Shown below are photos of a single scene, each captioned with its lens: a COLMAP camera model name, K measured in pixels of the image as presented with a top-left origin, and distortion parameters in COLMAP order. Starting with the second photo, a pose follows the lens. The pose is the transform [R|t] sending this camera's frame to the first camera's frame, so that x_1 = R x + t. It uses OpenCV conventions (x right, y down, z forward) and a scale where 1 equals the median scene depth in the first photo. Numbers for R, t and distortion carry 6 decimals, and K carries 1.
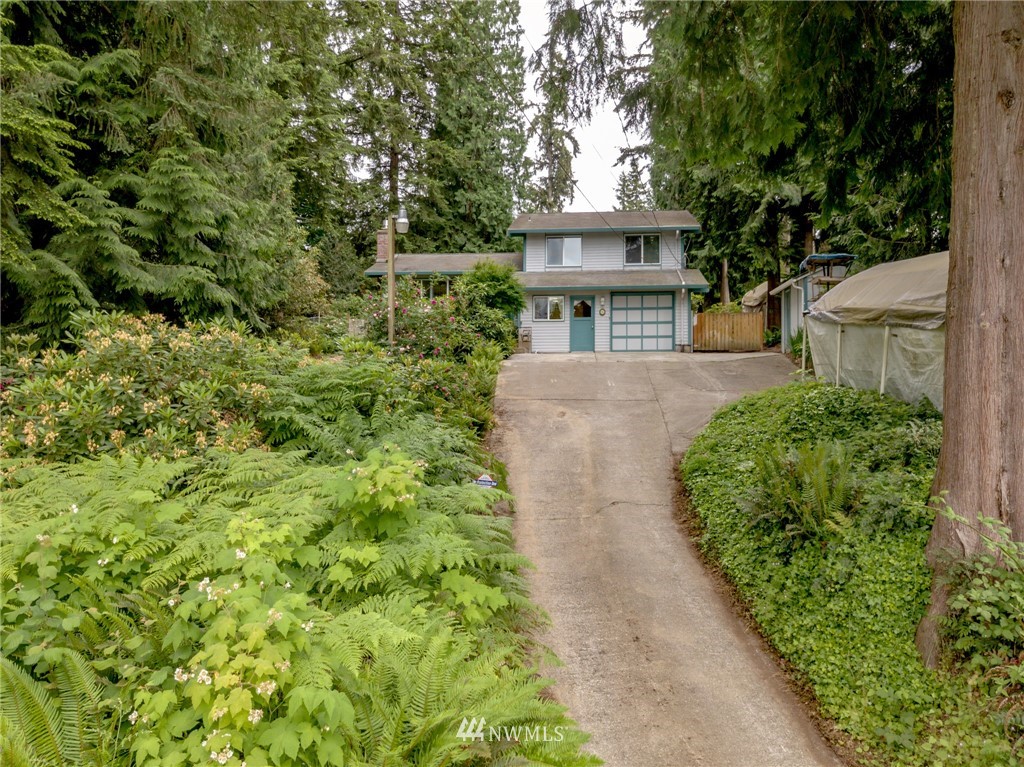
lens RADIAL K [[844.6, 0, 512.0], [0, 844.6, 383.5], [0, 0, 1]] dist [0.005585, -0.002819]
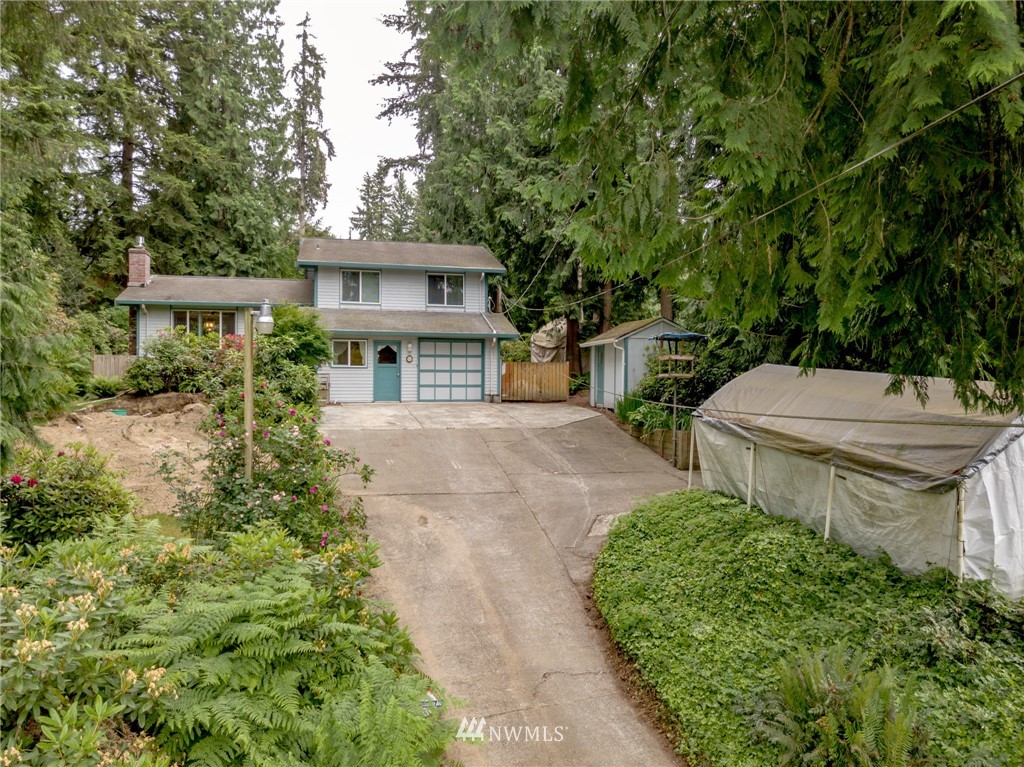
lens RADIAL K [[831.7, 0, 512.0], [0, 831.7, 383.5], [0, 0, 1]] dist [0.073263, -0.010226]
pose [[0.949284, 0.000874, 0.314419, -0.040541], [-0.003841, 0.999954, 0.008818, -0.036419], [-0.314396, -0.009579, 0.949243, 0.050777]]
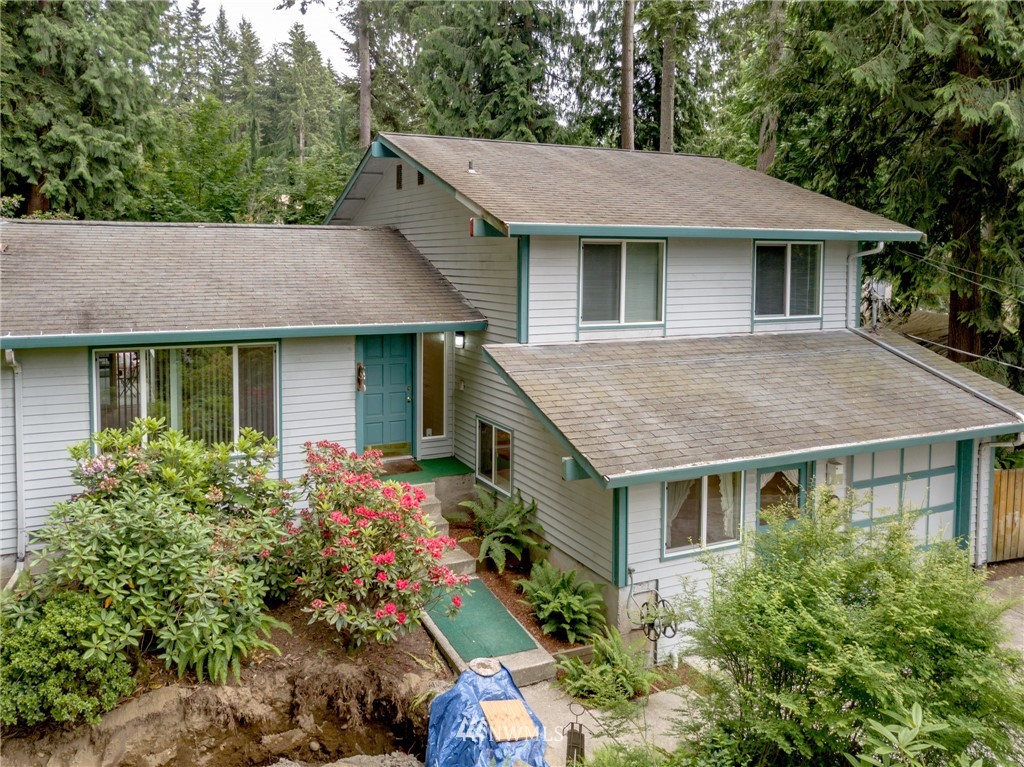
lens RADIAL K [[816.6, 0, 511.5], [0, 816.6, 309.6], [0, 0, 1]] dist [0.005852, 0.002213]
pose [[0.836859, -0.036834, 0.546178, -0.098699], [-0.013951, 0.995975, 0.088544, -0.104484], [-0.547241, -0.081719, 0.832976, 0.438744]]
